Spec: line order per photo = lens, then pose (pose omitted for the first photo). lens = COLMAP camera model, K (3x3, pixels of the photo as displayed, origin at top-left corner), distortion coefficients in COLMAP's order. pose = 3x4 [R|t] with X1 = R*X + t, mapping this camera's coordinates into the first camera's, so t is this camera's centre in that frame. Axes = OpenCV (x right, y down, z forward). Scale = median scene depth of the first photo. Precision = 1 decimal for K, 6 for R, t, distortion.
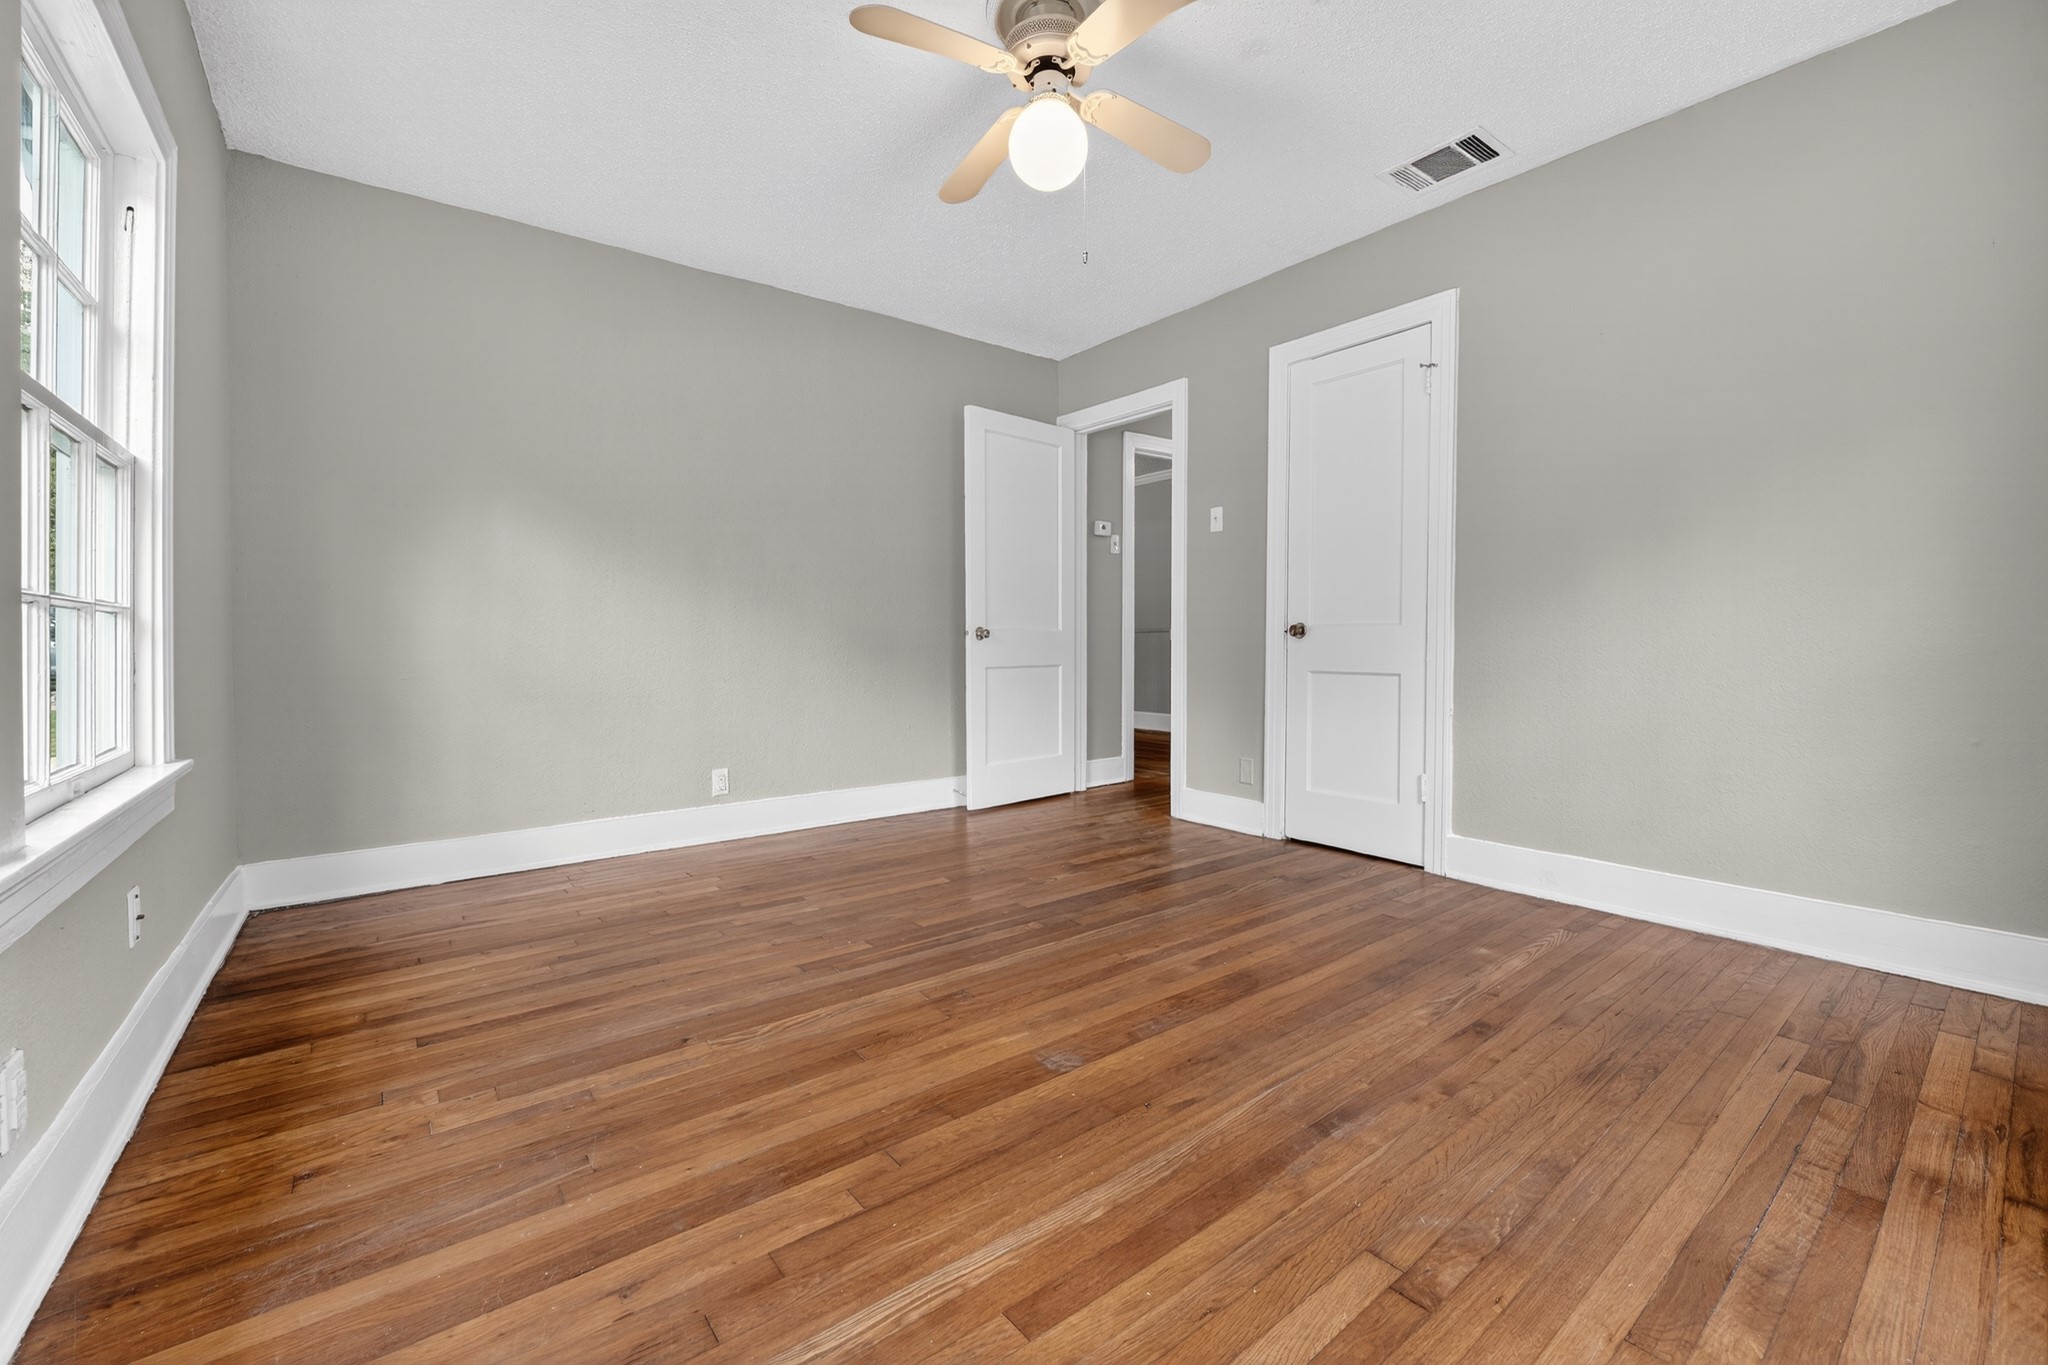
lens RADIAL K [[845.7, 0, 1011.4], [0, 845.7, 679.3], [0, 0, 1]] dist [-0.024785, 0.000696]
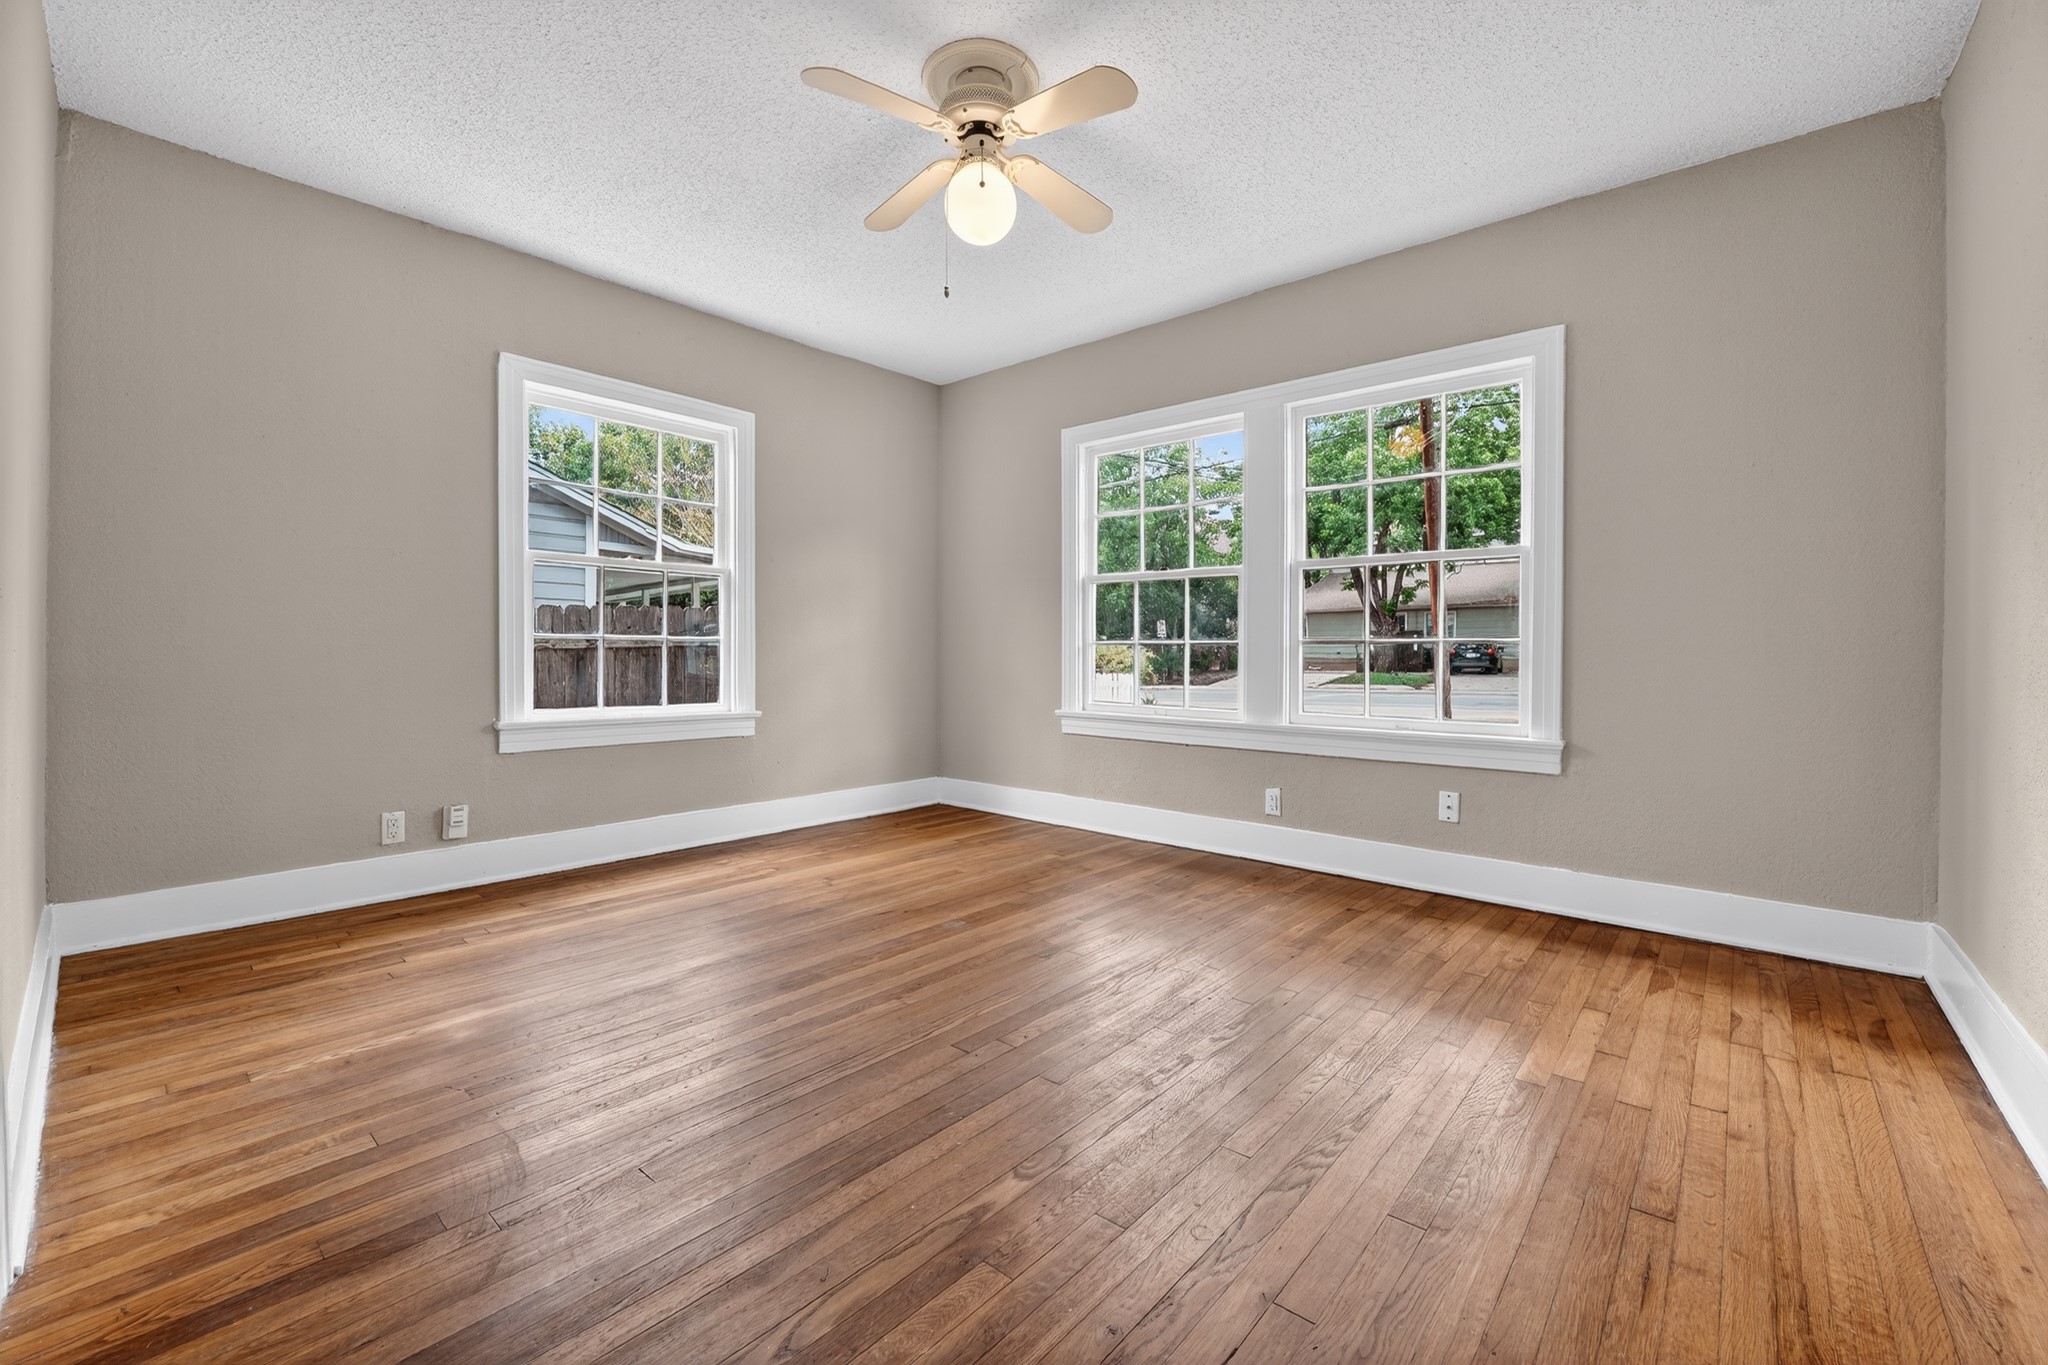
lens RADIAL K [[845.7, 0, 1011.4], [0, 845.7, 679.3], [0, 0, 1]] dist [-0.024785, 0.000696]
pose [[-0.981862, 0.005386, -0.189519, 0.243999], [-0.008709, 0.997260, 0.073459, -0.116492], [0.189395, 0.073777, -0.979125, 2.445362]]
